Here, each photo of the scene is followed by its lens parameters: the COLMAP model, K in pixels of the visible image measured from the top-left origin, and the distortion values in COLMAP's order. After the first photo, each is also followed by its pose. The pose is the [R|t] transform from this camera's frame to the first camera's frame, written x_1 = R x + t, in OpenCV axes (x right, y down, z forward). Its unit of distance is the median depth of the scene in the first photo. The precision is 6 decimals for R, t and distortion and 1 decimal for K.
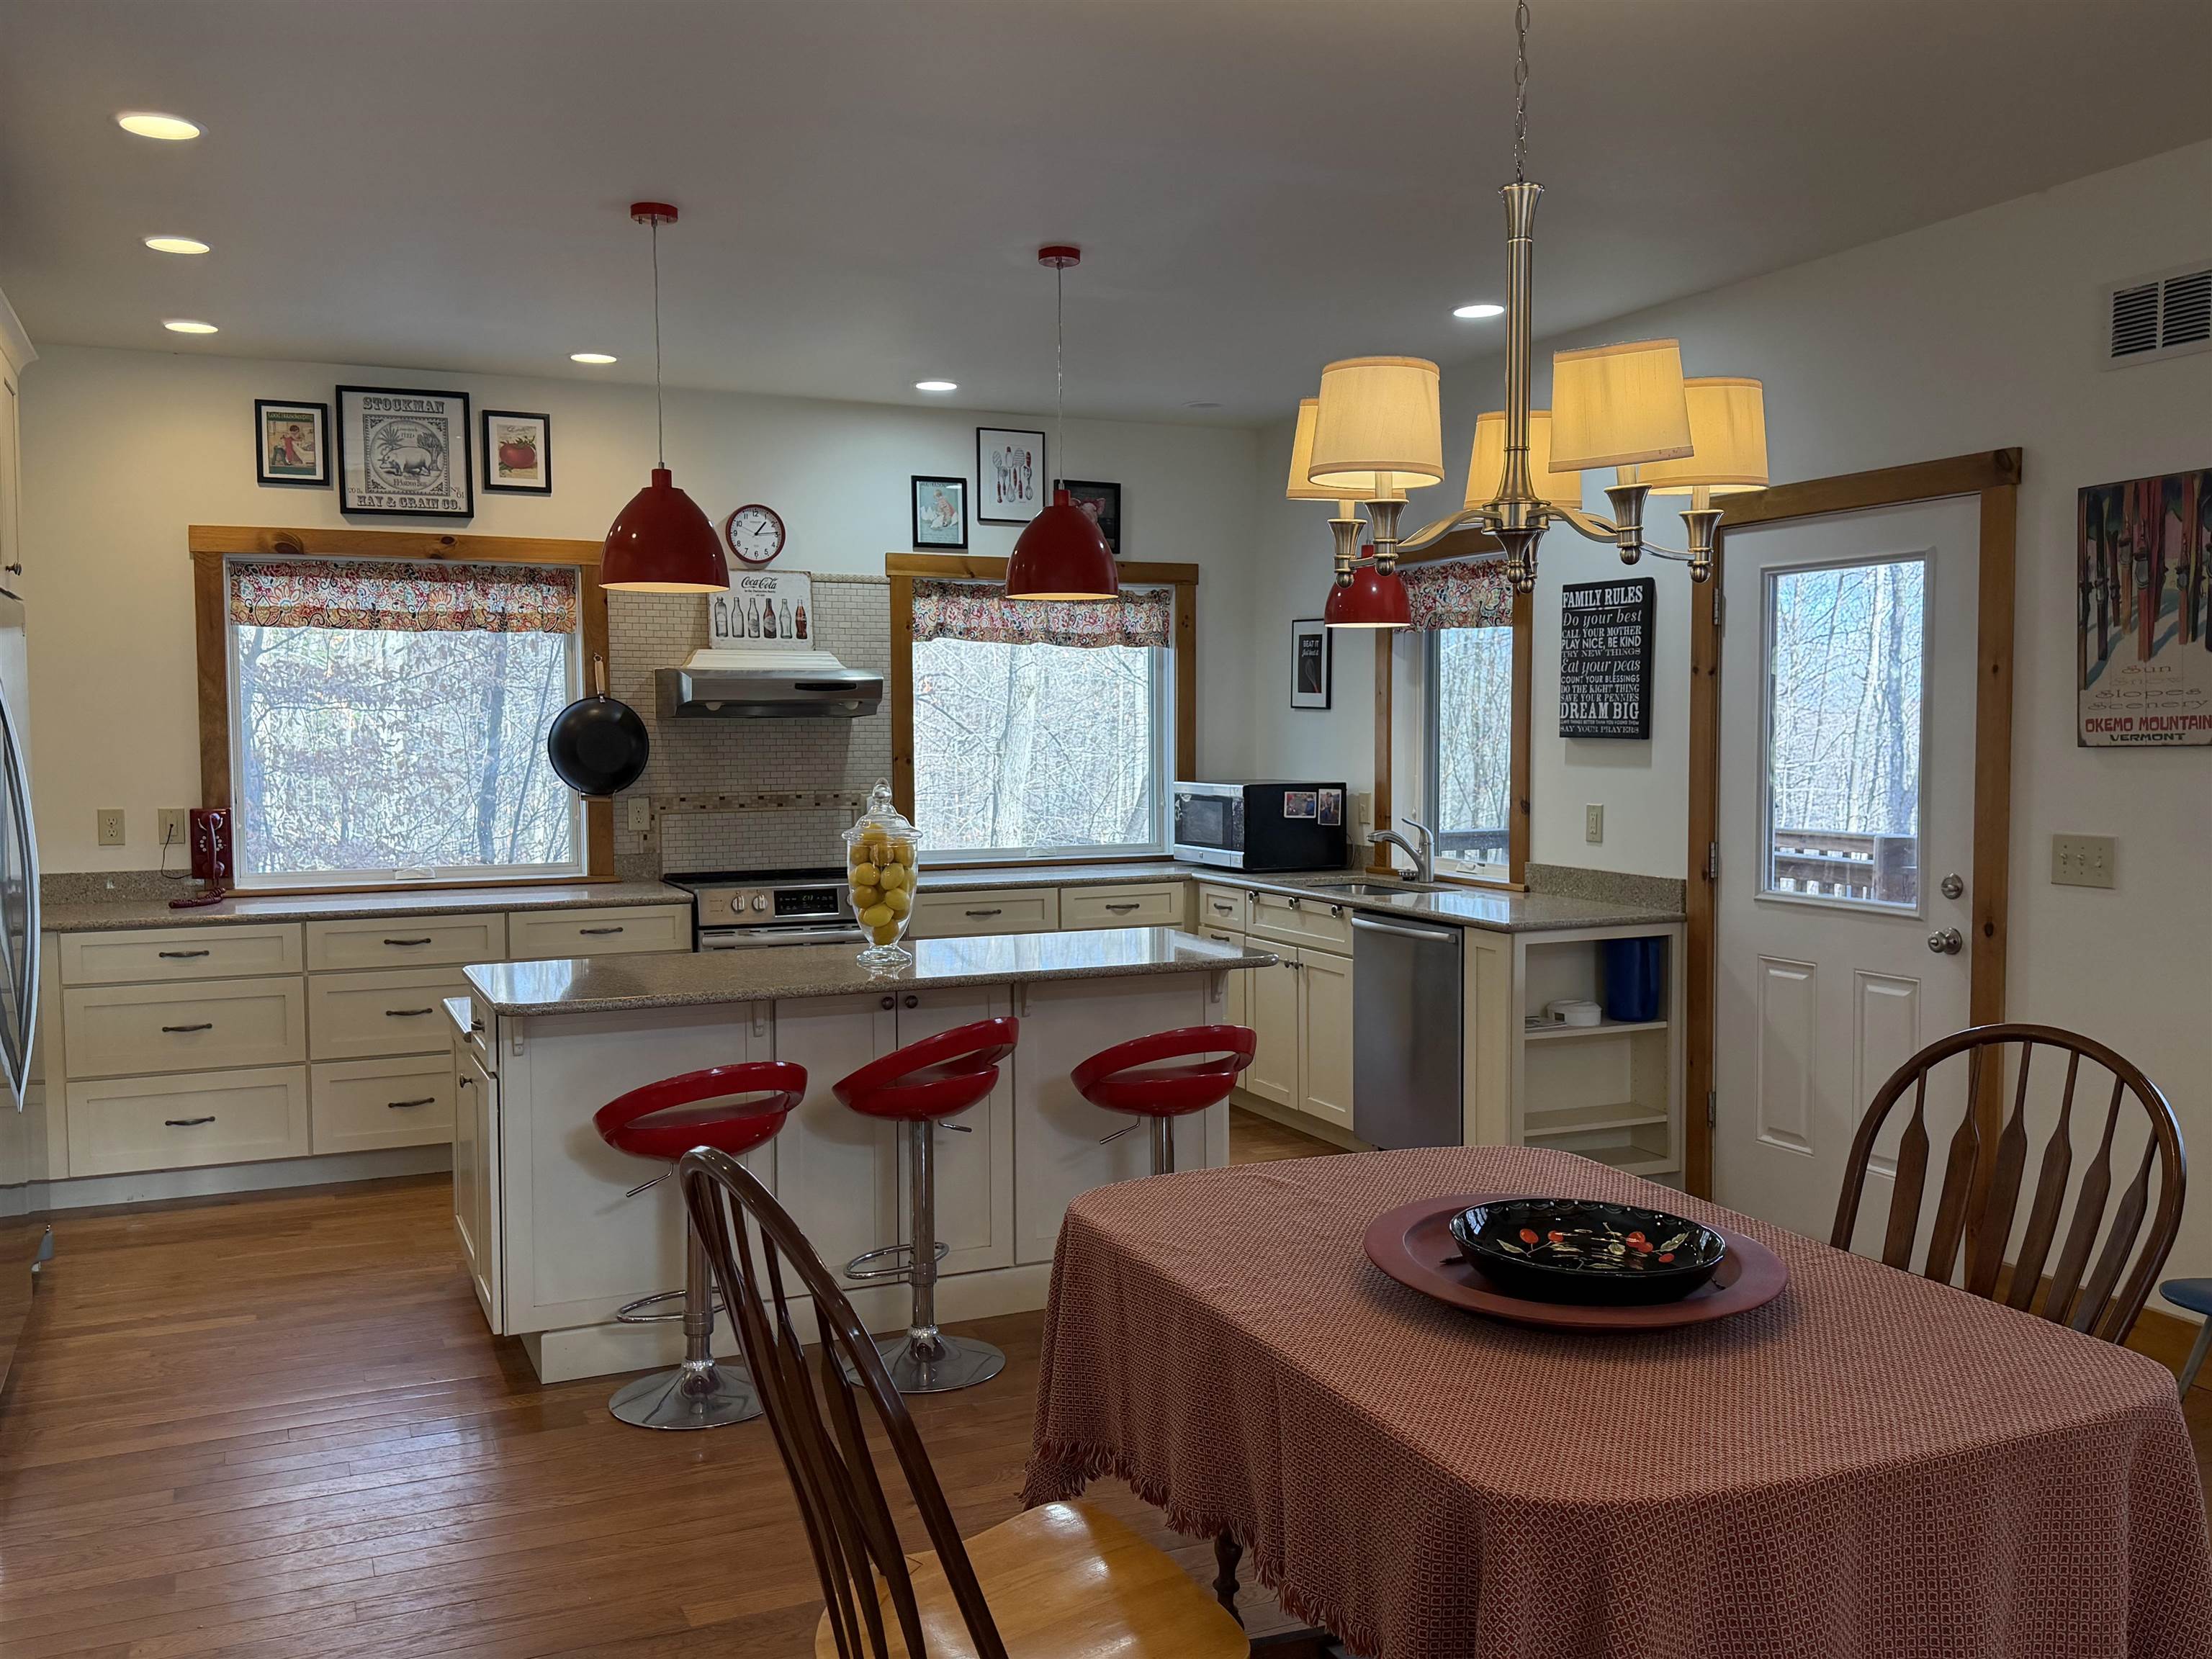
lens RADIAL K [[1853.2, 0, 1105.0], [0, 1853.2, 838.8], [0, 0, 1]] dist [0.182830, -0.413752]
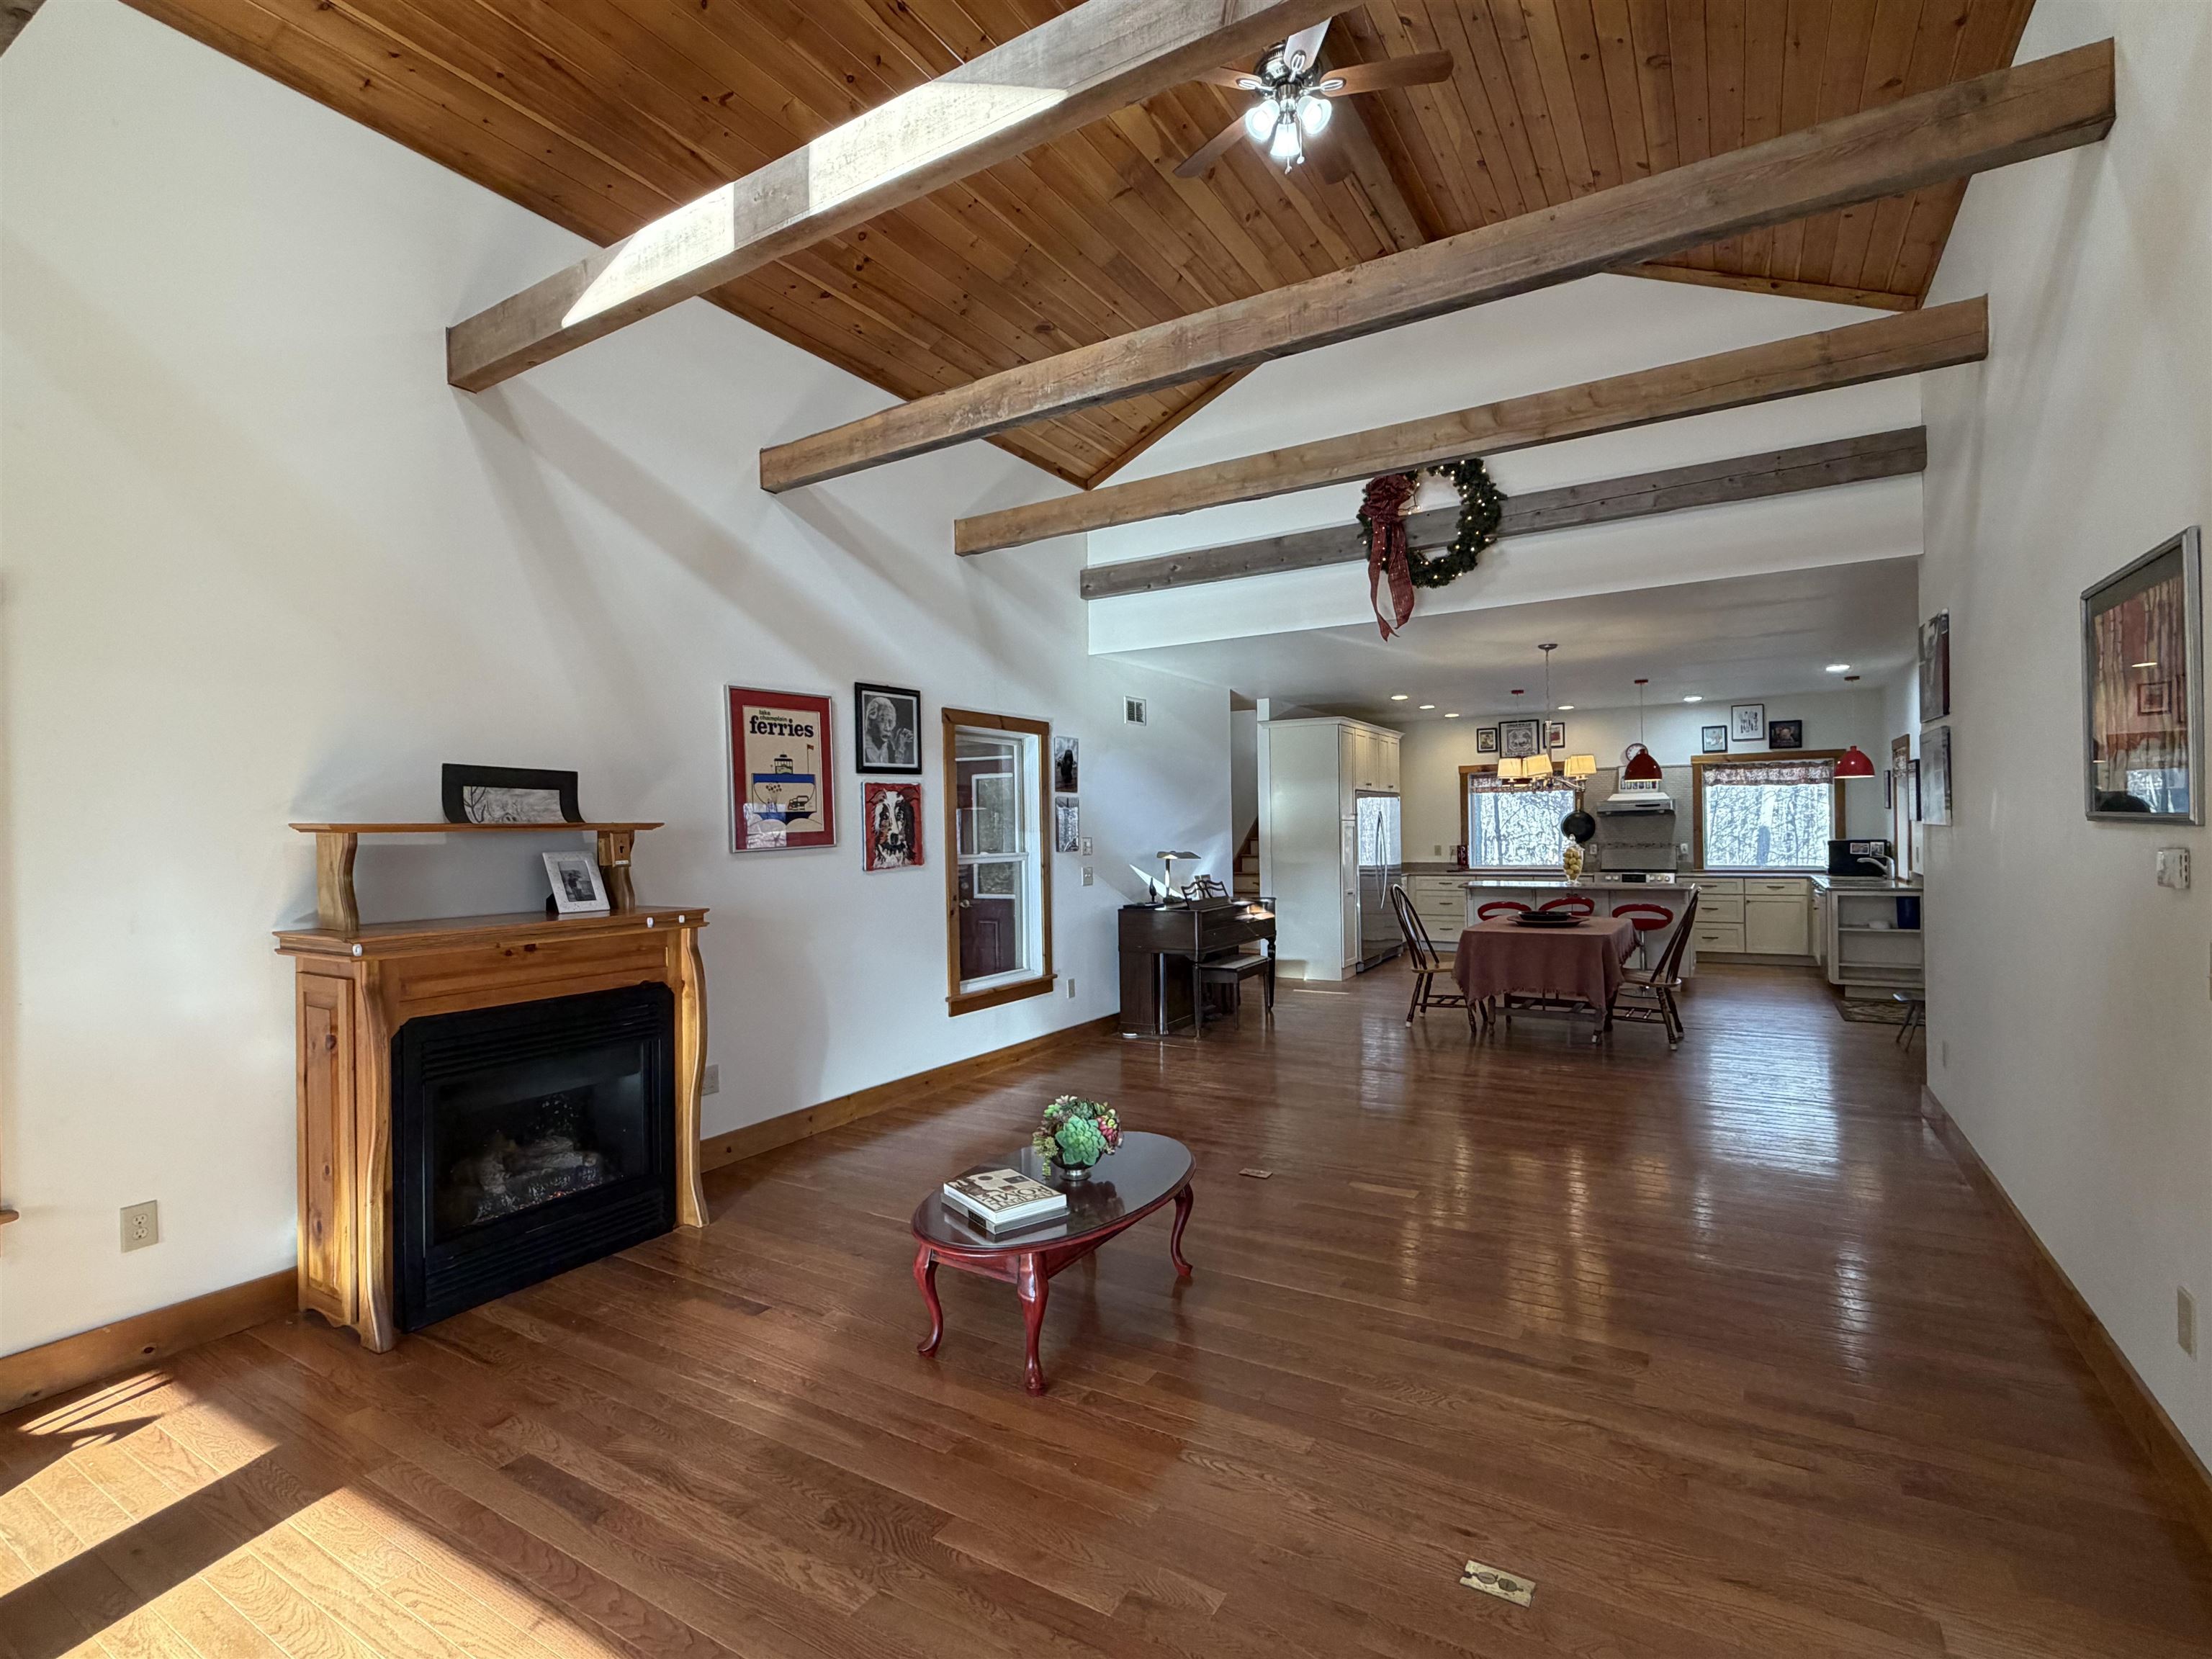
lens RADIAL K [[1042.3, 0, 1106.0], [0, 1042.3, 829.5], [0, 0, 1]] dist [-0.003125, -0.000632]
pose [[0.572446, -0.005606, -0.819923, 0.738713], [-0.036371, 0.998819, -0.032223, 0.041187], [0.819136, 0.048267, 0.571566, -0.659244]]
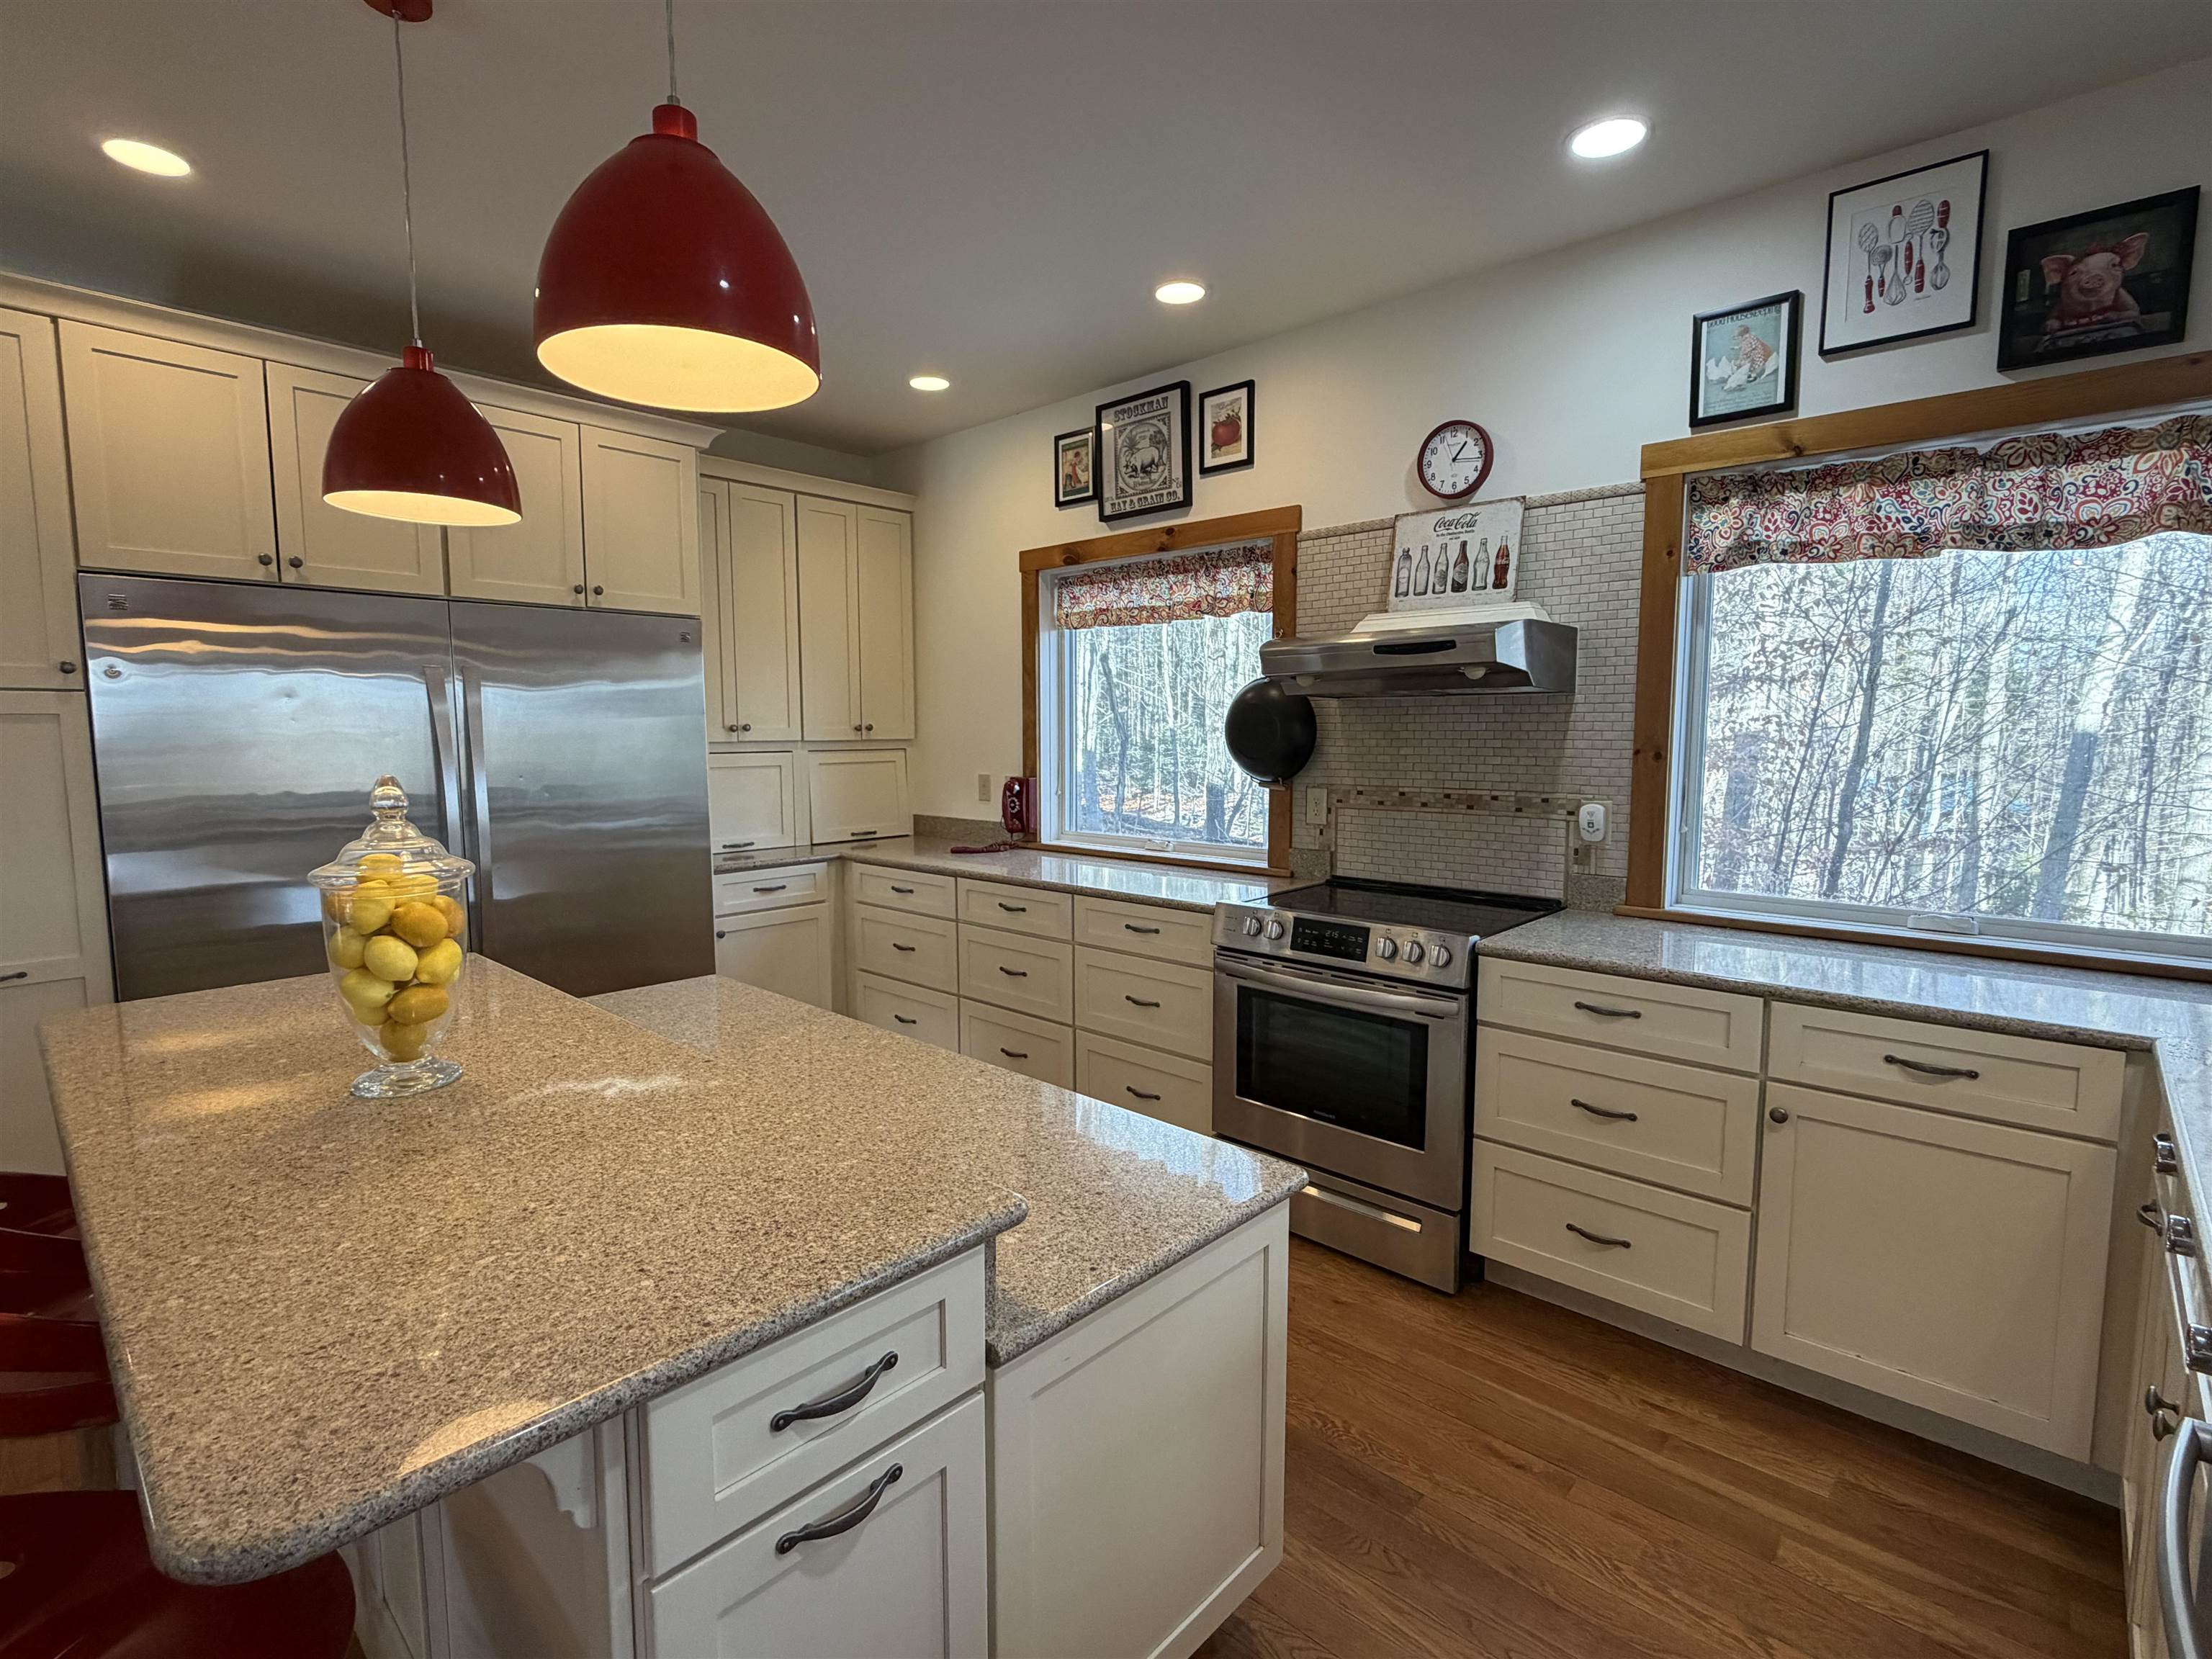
lens RADIAL K [[1042.3, 0, 1106.0], [0, 1042.3, 829.5], [0, 0, 1]] dist [-0.003125, -0.000632]
pose [[0.391720, 0.093793, -0.915291, 0.187627], [-0.057541, 0.995341, 0.077370, -0.038093], [0.918283, 0.022359, 0.395292, 0.772199]]
